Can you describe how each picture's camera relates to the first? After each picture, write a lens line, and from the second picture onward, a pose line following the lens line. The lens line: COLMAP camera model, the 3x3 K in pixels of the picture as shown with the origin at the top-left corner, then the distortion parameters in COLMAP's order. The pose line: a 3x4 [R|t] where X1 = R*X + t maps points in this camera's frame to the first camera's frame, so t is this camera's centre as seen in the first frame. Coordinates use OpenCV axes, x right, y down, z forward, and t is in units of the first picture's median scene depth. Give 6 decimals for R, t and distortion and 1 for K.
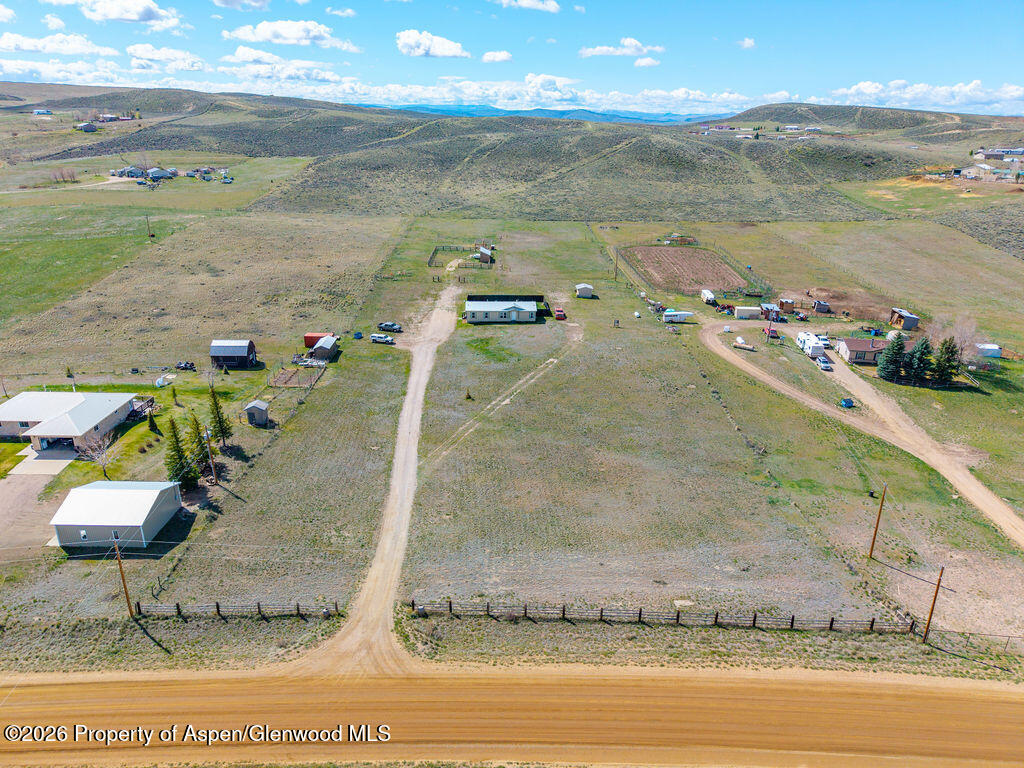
lens RADIAL K [[689.9, 0, 509.2], [0, 689.9, 390.0], [0, 0, 1]] dist [0.024175, -0.018687]
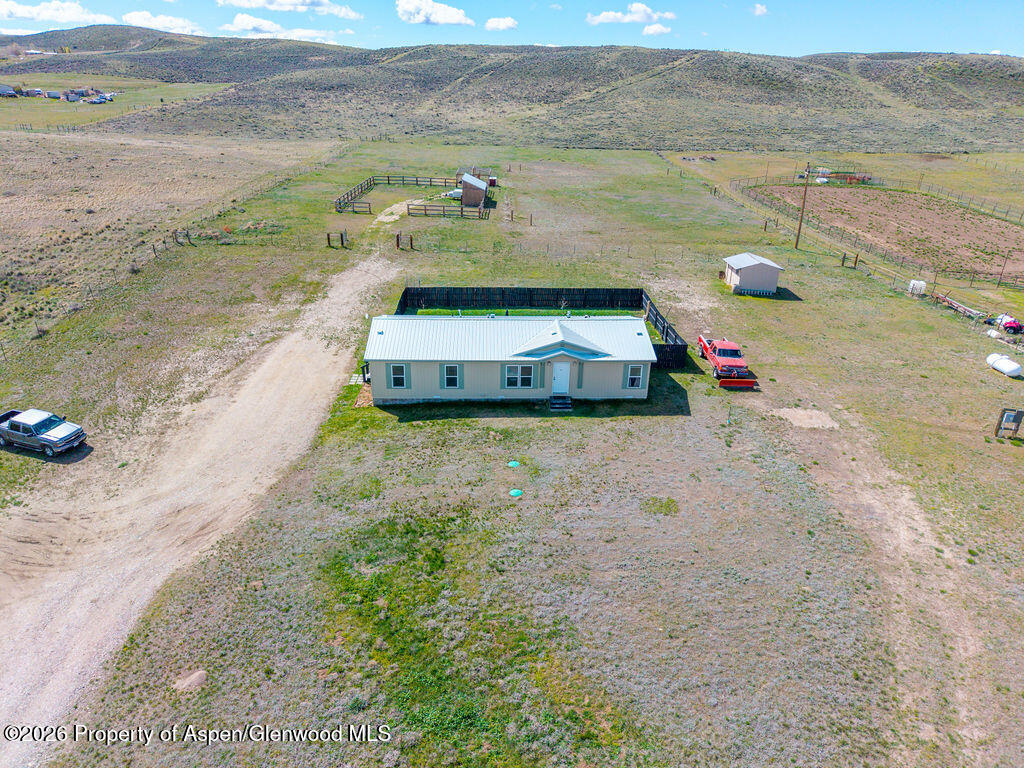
lens RADIAL K [[689.9, 0, 509.2], [0, 689.9, 390.0], [0, 0, 1]] dist [0.024175, -0.018687]
pose [[0.999942, 0.005806, -0.009092, -0.007169], [-0.005503, 0.999439, 0.033042, -0.080251], [0.009279, -0.032990, 0.999413, 0.541362]]
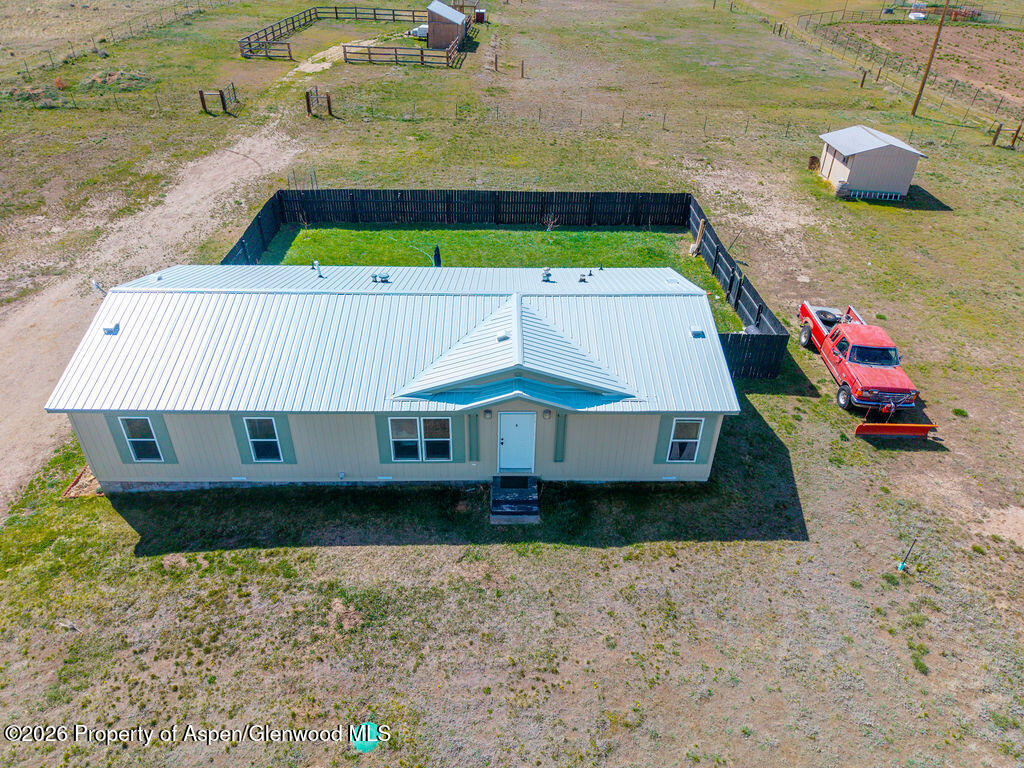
lens RADIAL K [[696.8, 0, 508.2], [0, 696.8, 386.1], [0, 0, 1]] dist [-0.014582, 0.023103]
pose [[0.999409, 0.018050, -0.029265, 0.005884], [-0.011387, 0.976850, 0.213623, -0.100767], [0.032444, -0.213164, 0.976478, 0.643953]]
